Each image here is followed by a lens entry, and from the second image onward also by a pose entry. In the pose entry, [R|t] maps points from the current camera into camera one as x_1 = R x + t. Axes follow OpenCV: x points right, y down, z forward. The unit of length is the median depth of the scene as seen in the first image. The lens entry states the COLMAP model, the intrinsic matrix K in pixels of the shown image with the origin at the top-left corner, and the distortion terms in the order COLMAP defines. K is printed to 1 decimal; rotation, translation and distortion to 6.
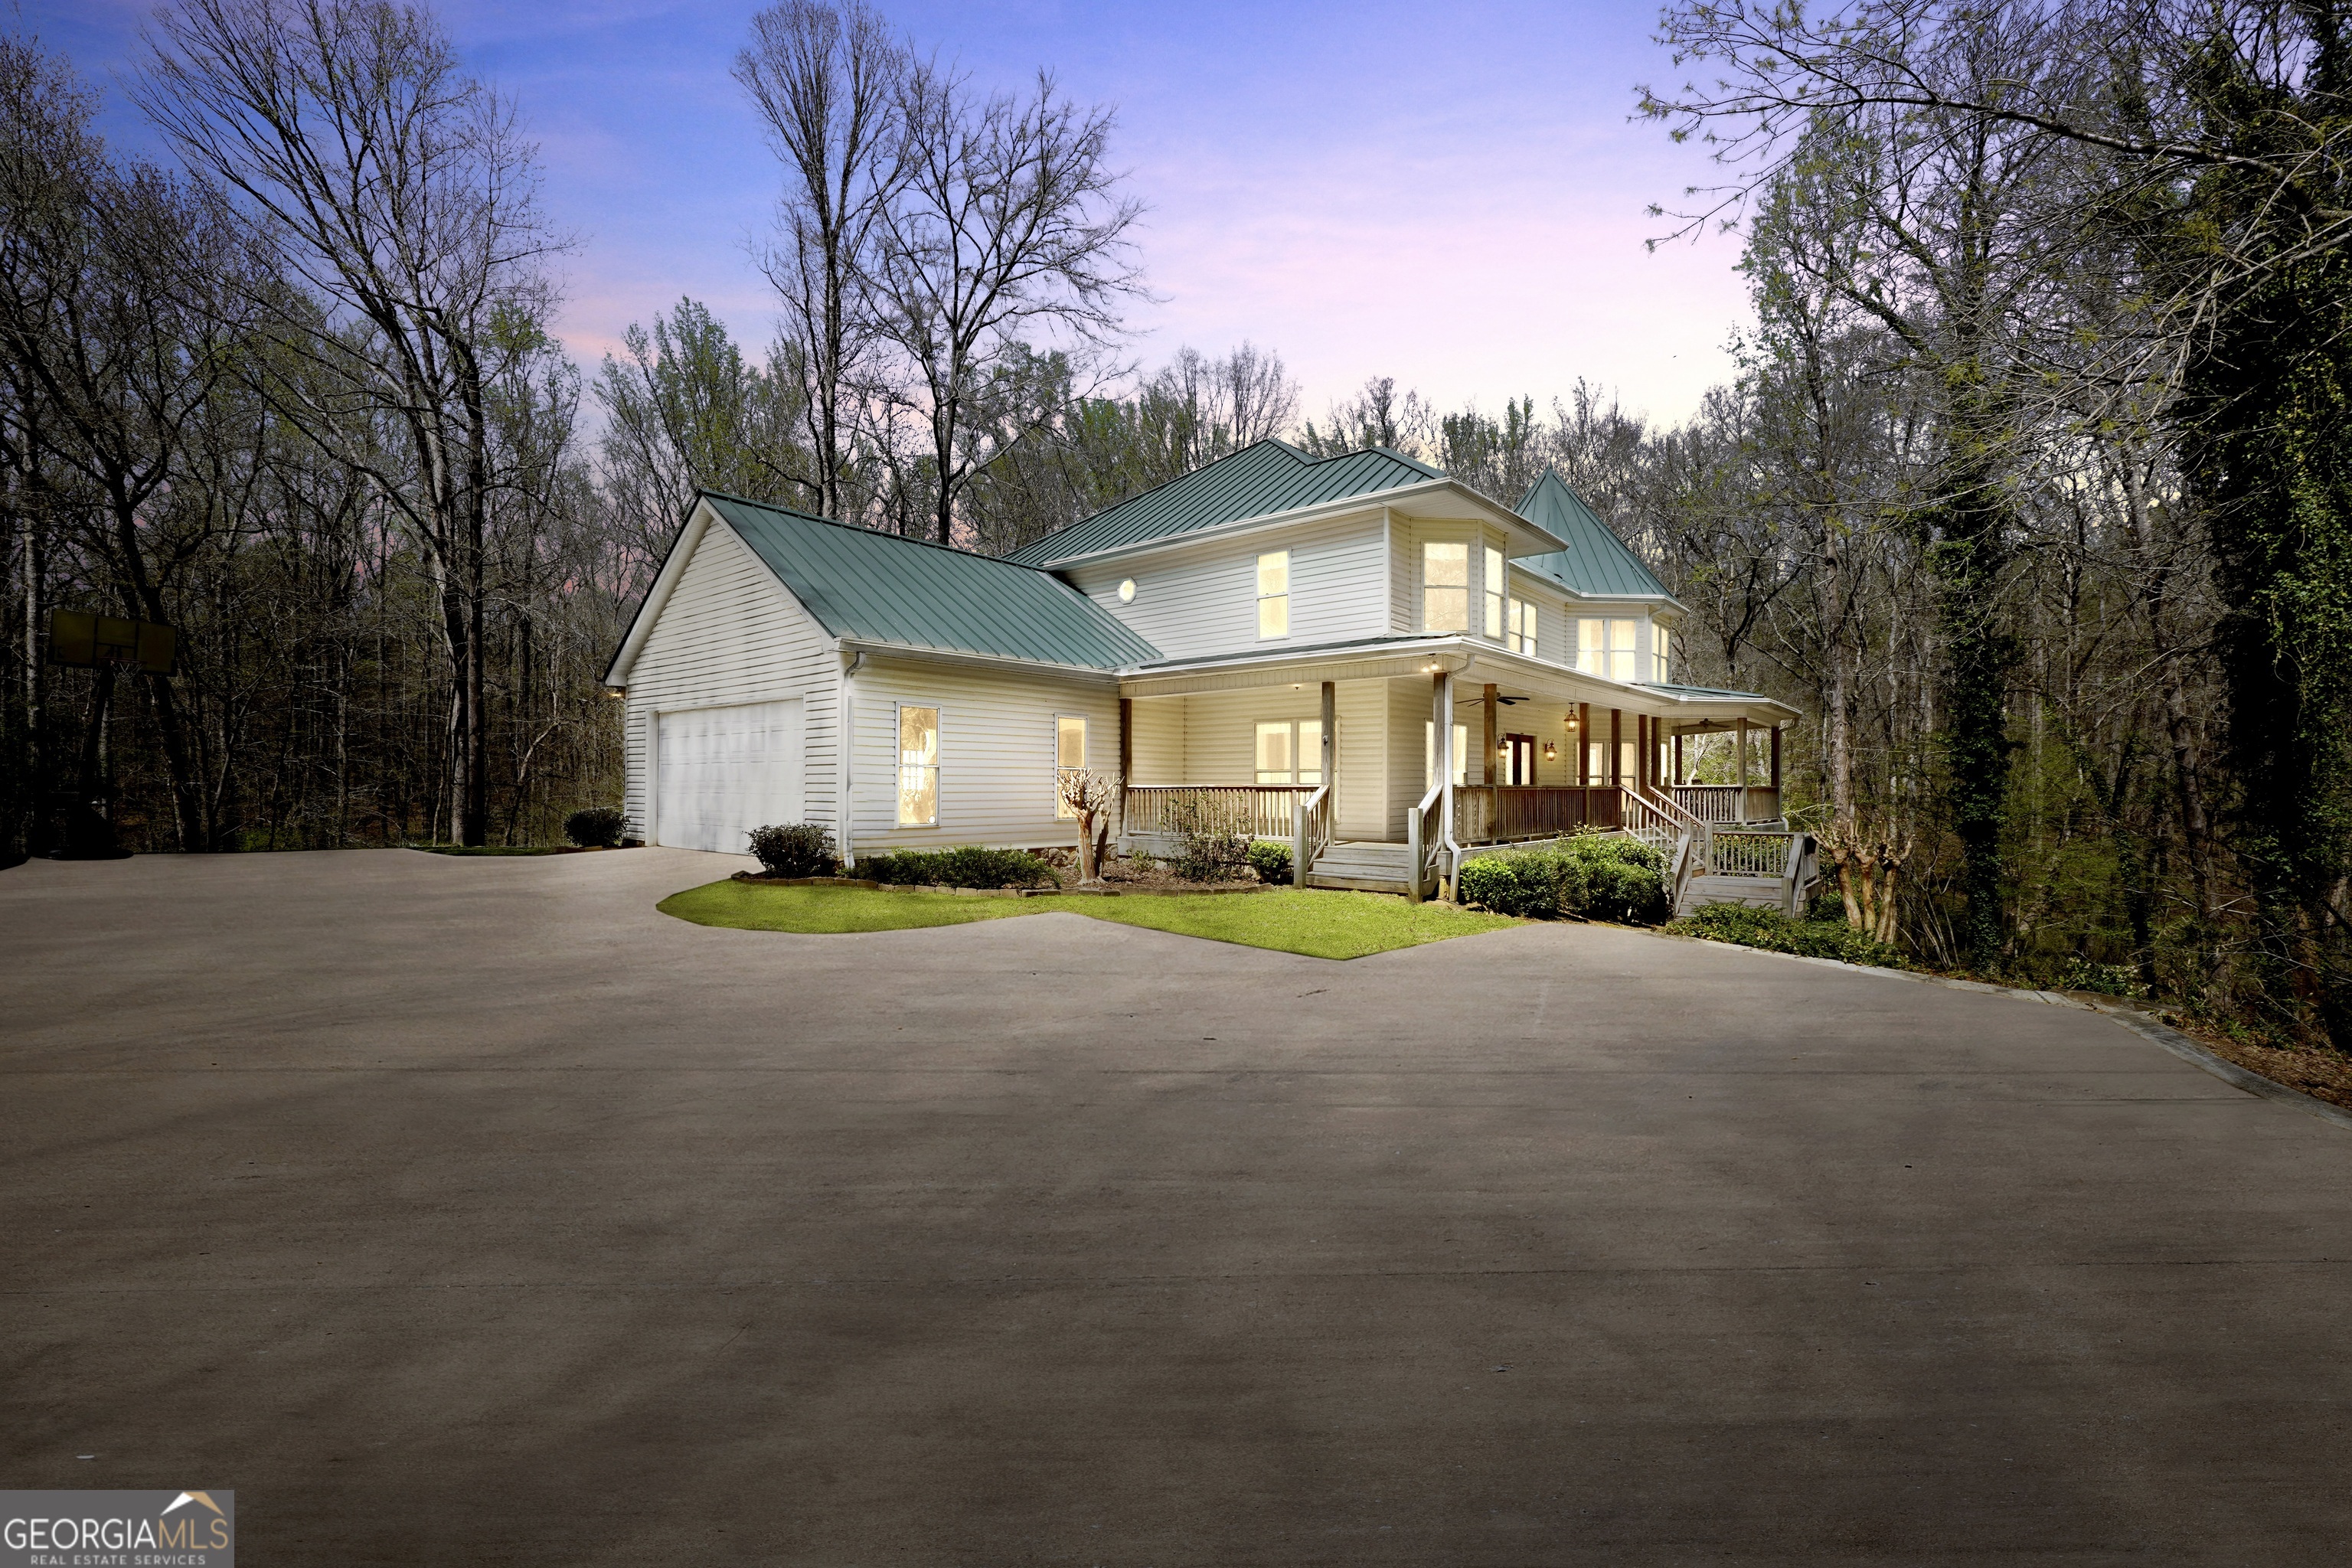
lens RADIAL K [[935.2, 0, 1174.7], [0, 935.2, 772.2], [0, 0, 1]] dist [-0.003129, -0.000068]
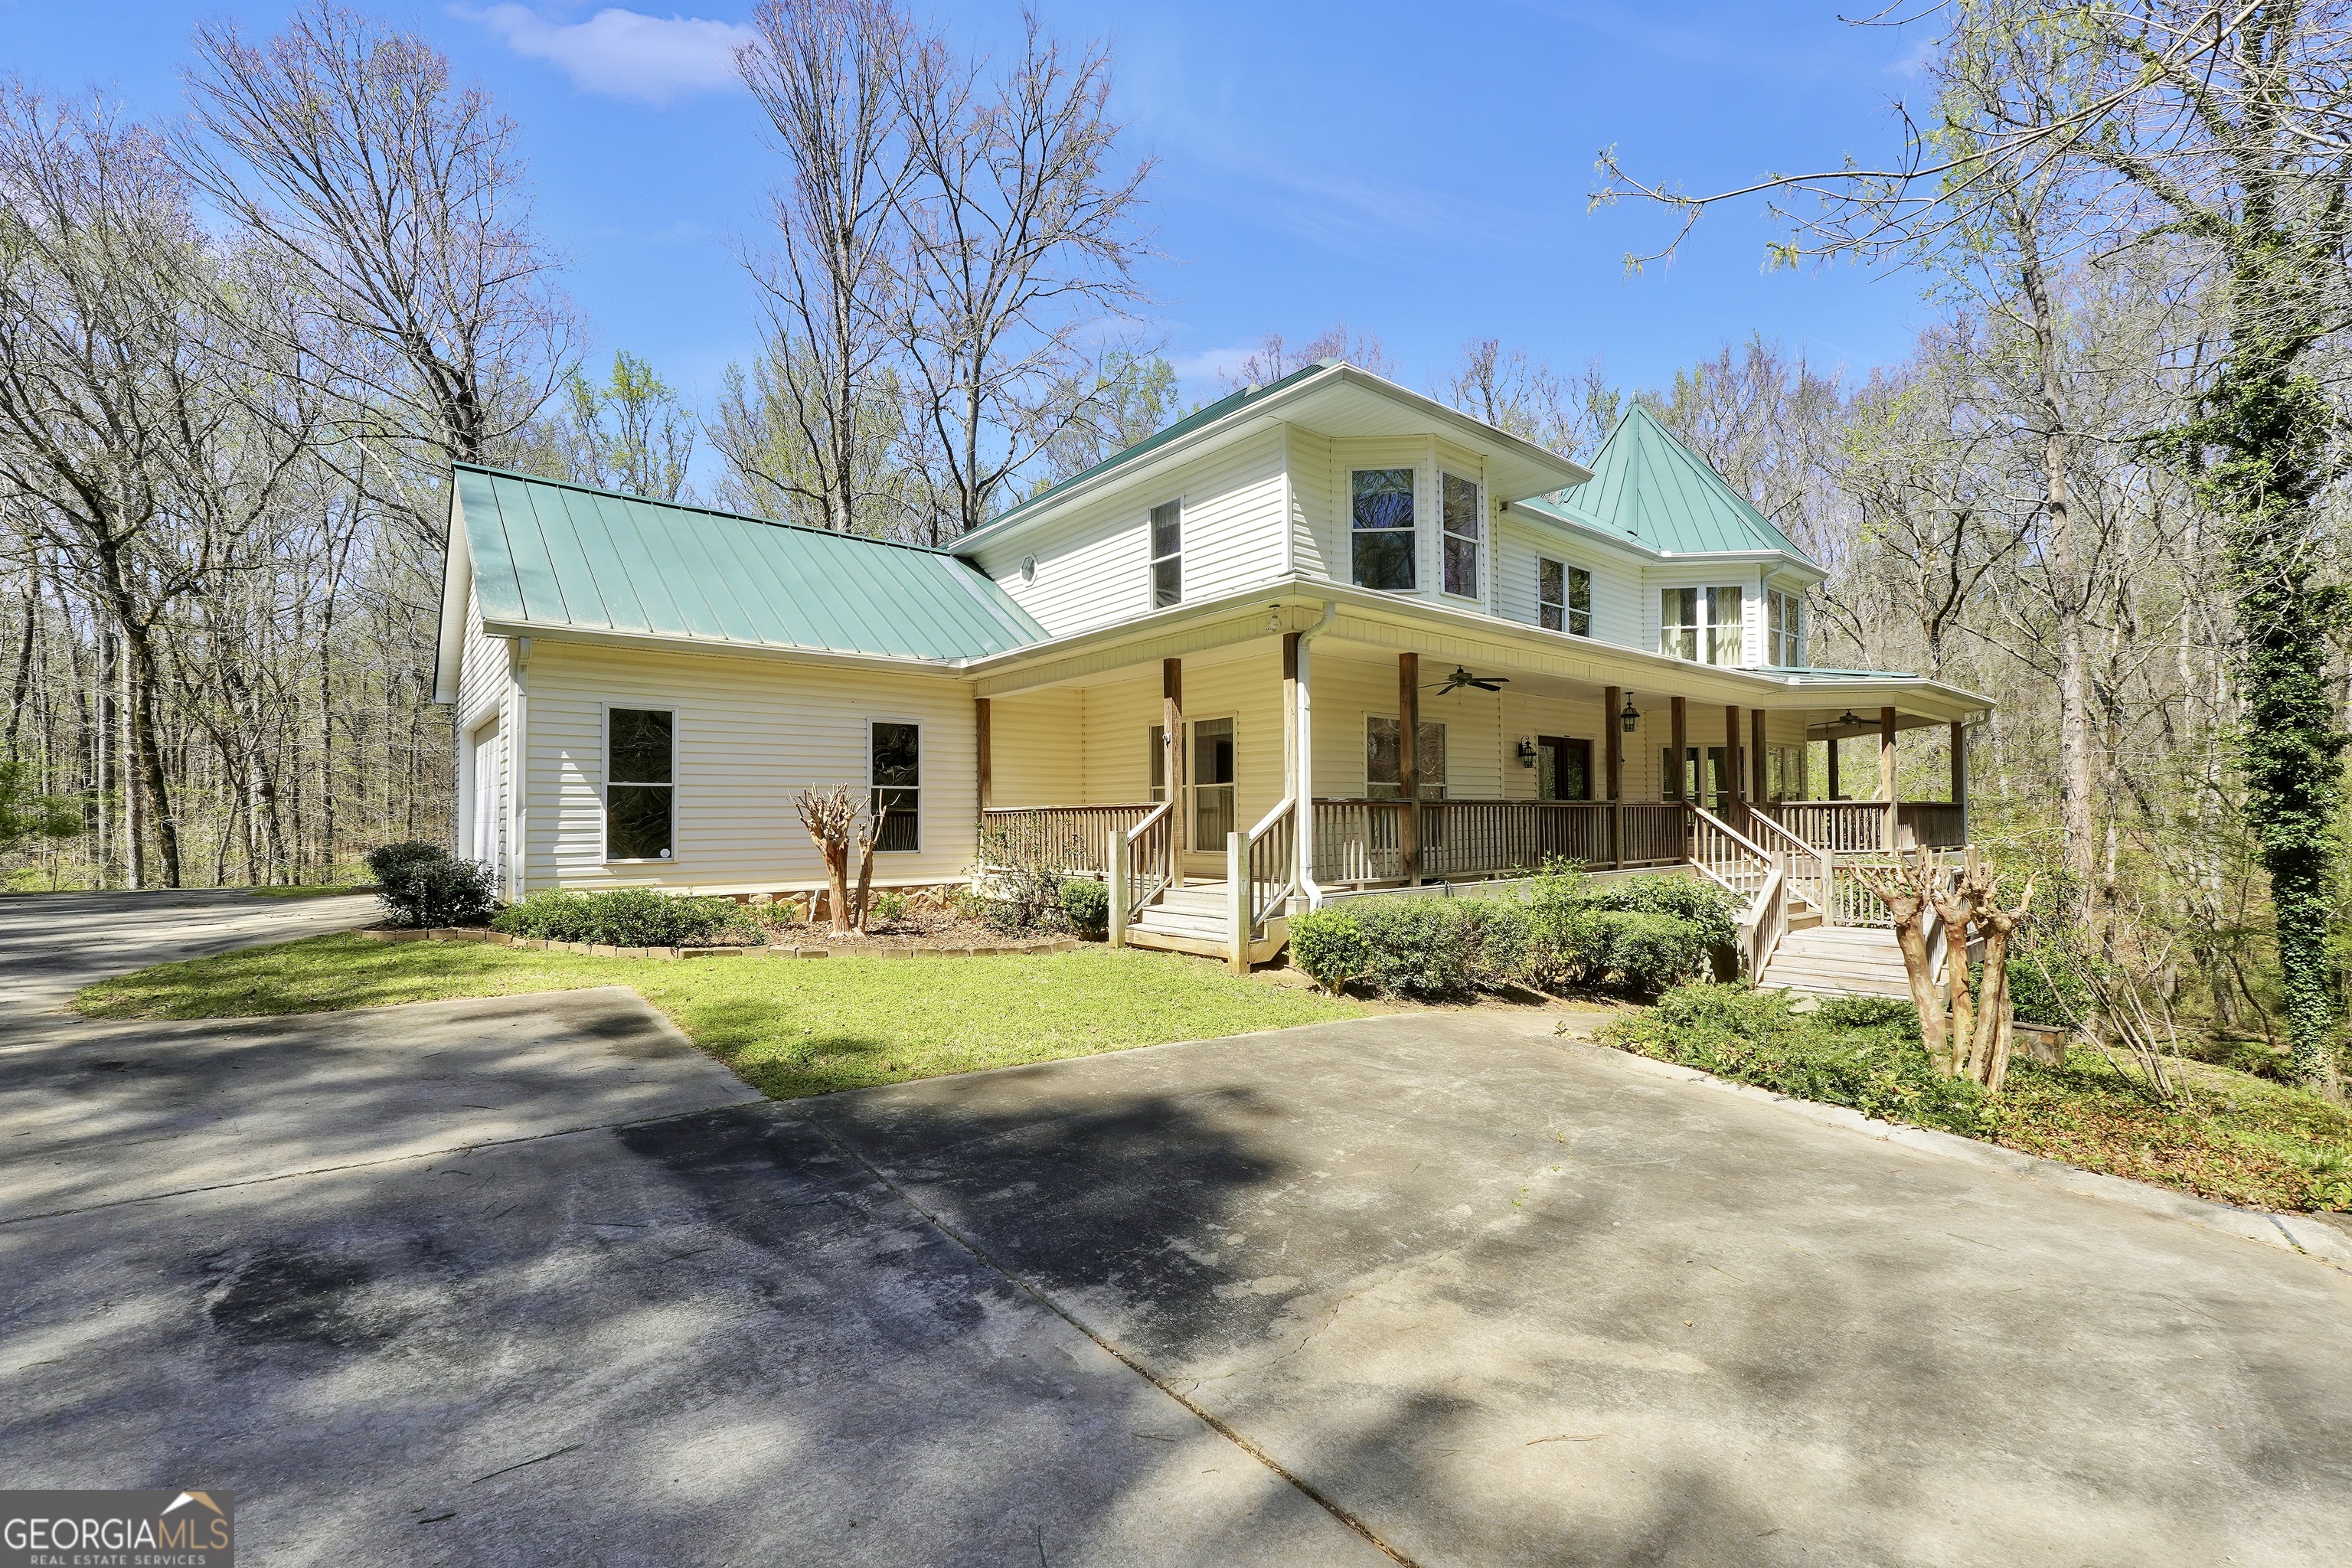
lens RADIAL K [[972.9, 0, 1167.5], [0, 972.9, 793.0], [0, 0, 1]] dist [0.000232, -0.000121]
pose [[0.986866, -0.015528, -0.160792, 0.171260], [0.013518, 0.999816, -0.013585, 0.010282], [0.160973, 0.011233, 0.986895, 0.162079]]
